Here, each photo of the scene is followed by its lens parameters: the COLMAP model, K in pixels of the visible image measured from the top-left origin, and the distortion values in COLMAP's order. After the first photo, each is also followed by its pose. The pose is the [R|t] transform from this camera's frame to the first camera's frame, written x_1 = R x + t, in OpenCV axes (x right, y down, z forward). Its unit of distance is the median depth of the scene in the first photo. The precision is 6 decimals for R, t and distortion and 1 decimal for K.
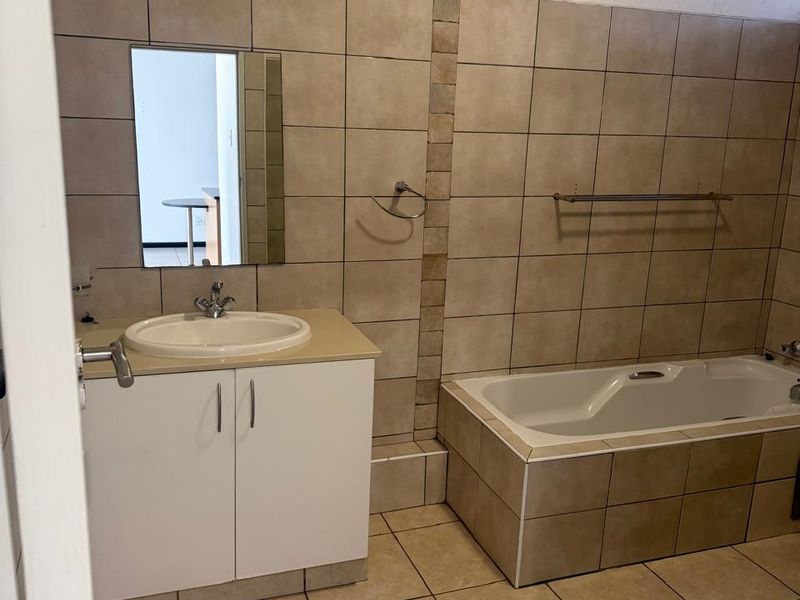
lens RADIAL K [[727.3, 0, 394.5], [0, 727.3, 305.2], [0, 0, 1]] dist [0.002685, 0.000000]
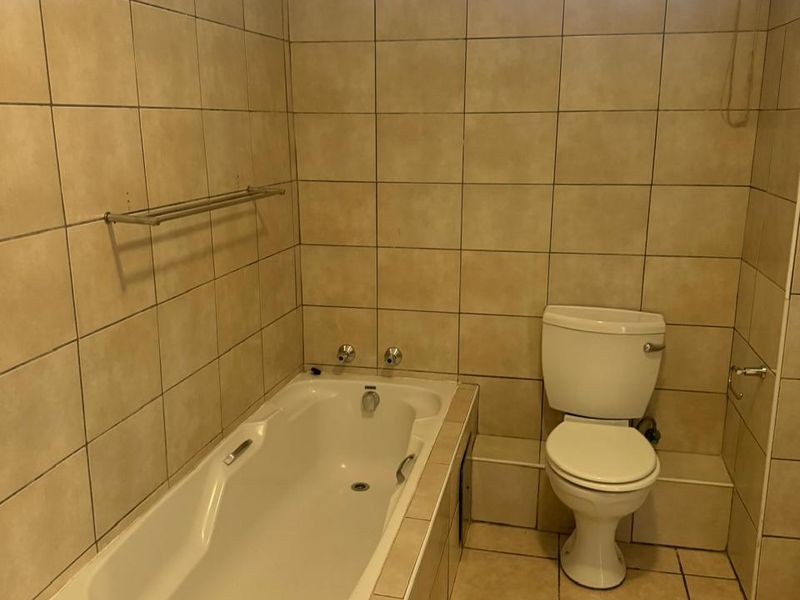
lens RADIAL K [[727.3, 0, 398.5], [0, 727.3, 300.5], [0, 0, 1]] dist [0.002685, 0.000000]
pose [[0.535143, -0.225669, 0.814061, -0.121962], [0.228871, 0.966348, 0.117431, -0.099072], [-0.813167, 0.123473, 0.568783, 0.487809]]
